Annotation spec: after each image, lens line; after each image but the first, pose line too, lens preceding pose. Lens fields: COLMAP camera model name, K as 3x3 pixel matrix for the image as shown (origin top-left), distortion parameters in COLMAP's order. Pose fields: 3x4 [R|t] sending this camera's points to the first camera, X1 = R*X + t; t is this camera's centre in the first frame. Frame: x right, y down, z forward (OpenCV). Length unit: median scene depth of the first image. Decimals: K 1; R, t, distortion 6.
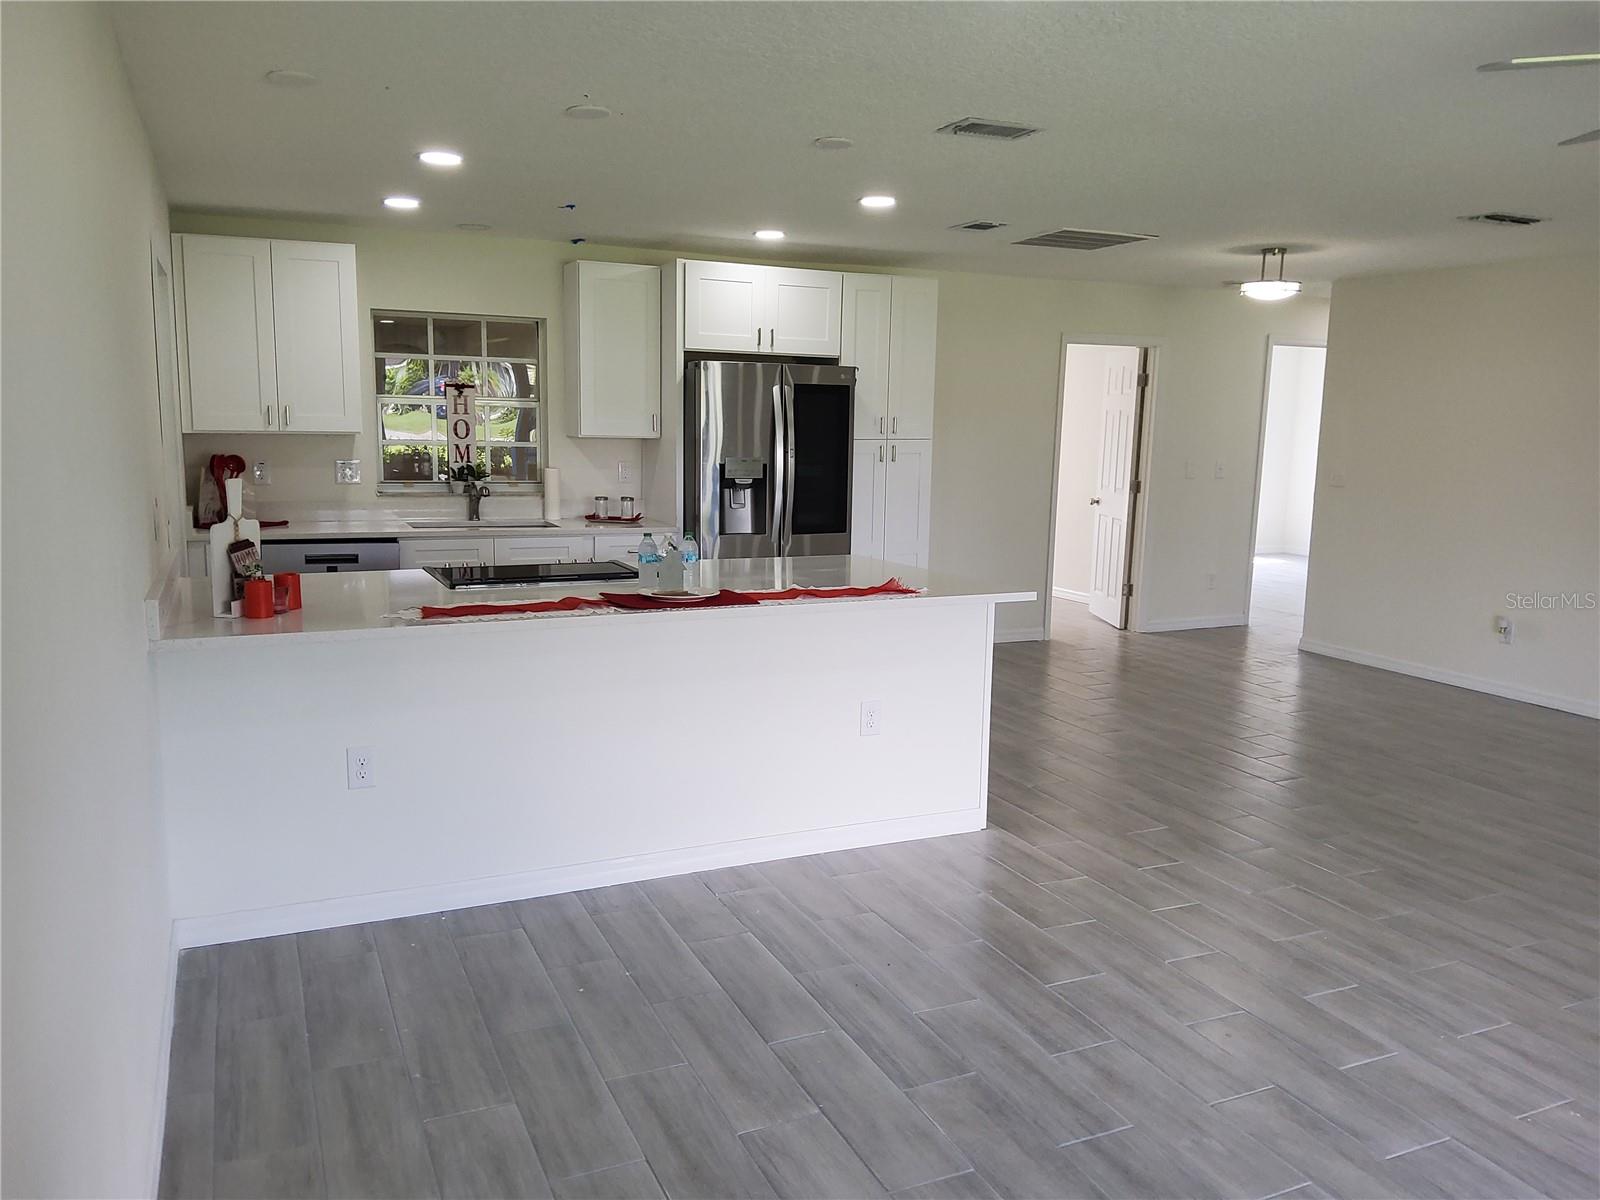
lens RADIAL K [[1195.7, 0, 801.8], [0, 1195.7, 604.0], [0, 0, 1]] dist [0.081568, -0.127445]
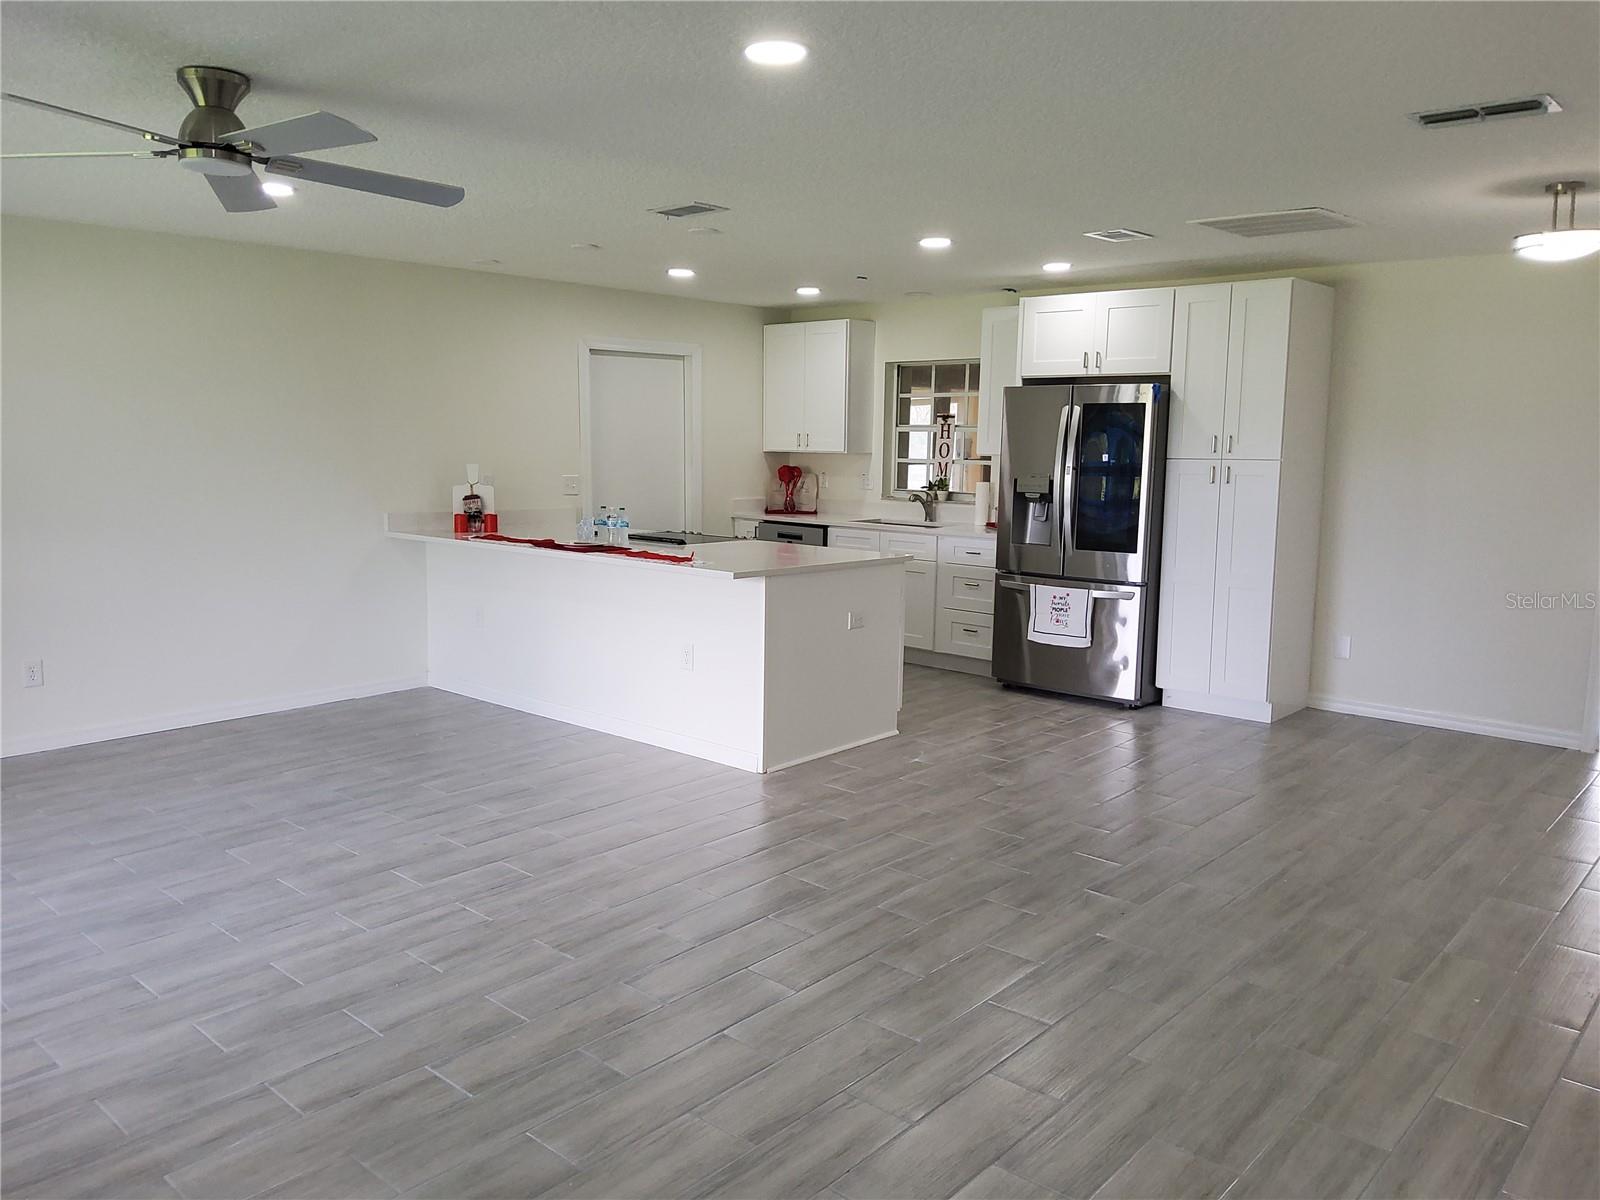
lens RADIAL K [[1210.8, 0, 800.0], [0, 1210.8, 600.0], [0, 0, 1]] dist [0.046780, -0.128630]
pose [[0.400534, 0.108320, -0.909856, 1.258840], [-0.147433, 0.987668, 0.052681, -0.051533], [0.904343, 0.113042, 0.411565, 0.533110]]
